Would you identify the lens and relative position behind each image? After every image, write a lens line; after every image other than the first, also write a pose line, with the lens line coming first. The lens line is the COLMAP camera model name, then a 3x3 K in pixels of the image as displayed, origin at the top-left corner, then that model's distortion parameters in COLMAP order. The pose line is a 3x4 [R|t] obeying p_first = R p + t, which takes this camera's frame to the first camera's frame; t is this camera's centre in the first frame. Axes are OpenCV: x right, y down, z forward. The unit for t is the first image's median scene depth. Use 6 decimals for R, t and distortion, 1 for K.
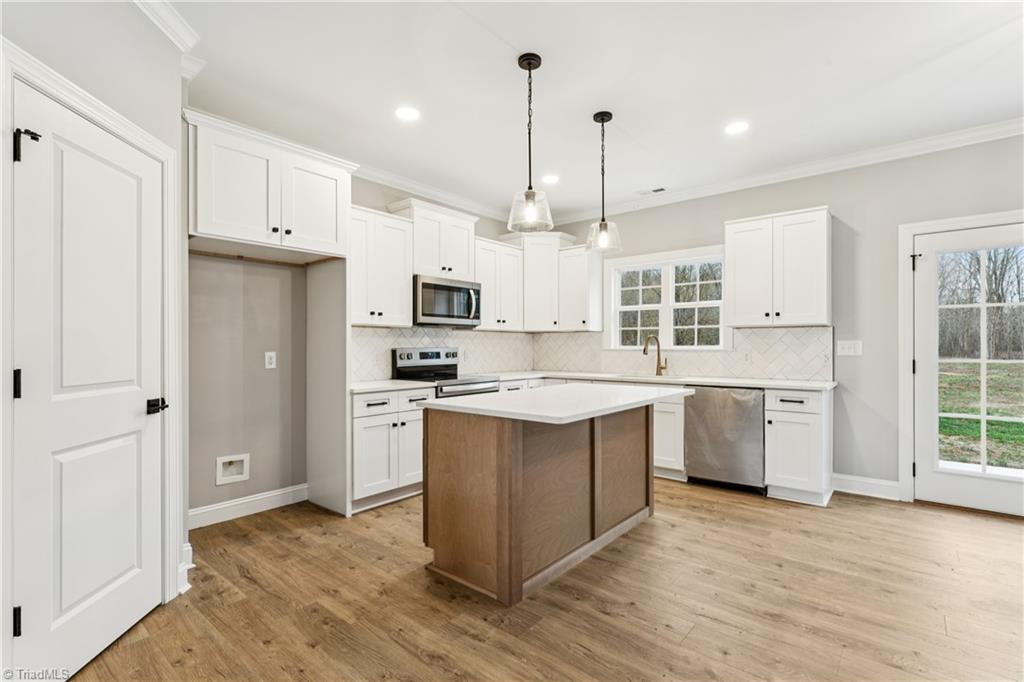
lens RADIAL K [[465.5, 0, 512.0], [0, 465.5, 341.0], [0, 0, 1]] dist [-0.051889, -0.000058]
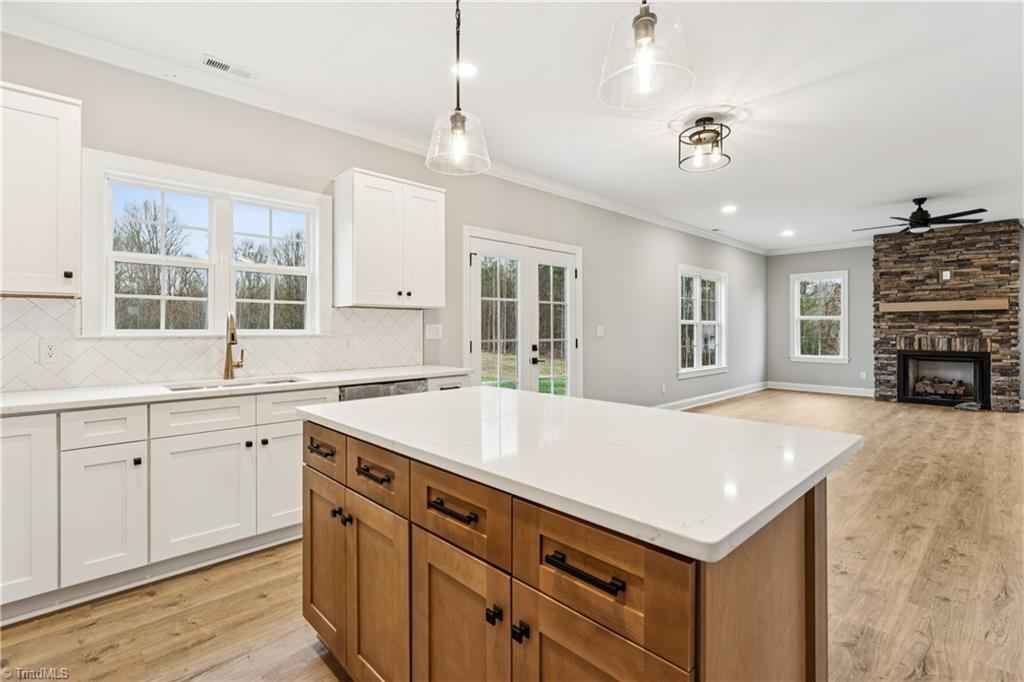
lens RADIAL K [[481.6, 0, 510.0], [0, 481.6, 328.6], [0, 0, 1]] dist [0.003111, 0.000906]
pose [[0.107535, 0.001947, 0.994199, -0.326030], [-0.008453, 0.999964, -0.001044, 0.007957], [-0.994165, -0.008292, 0.107548, 0.704856]]
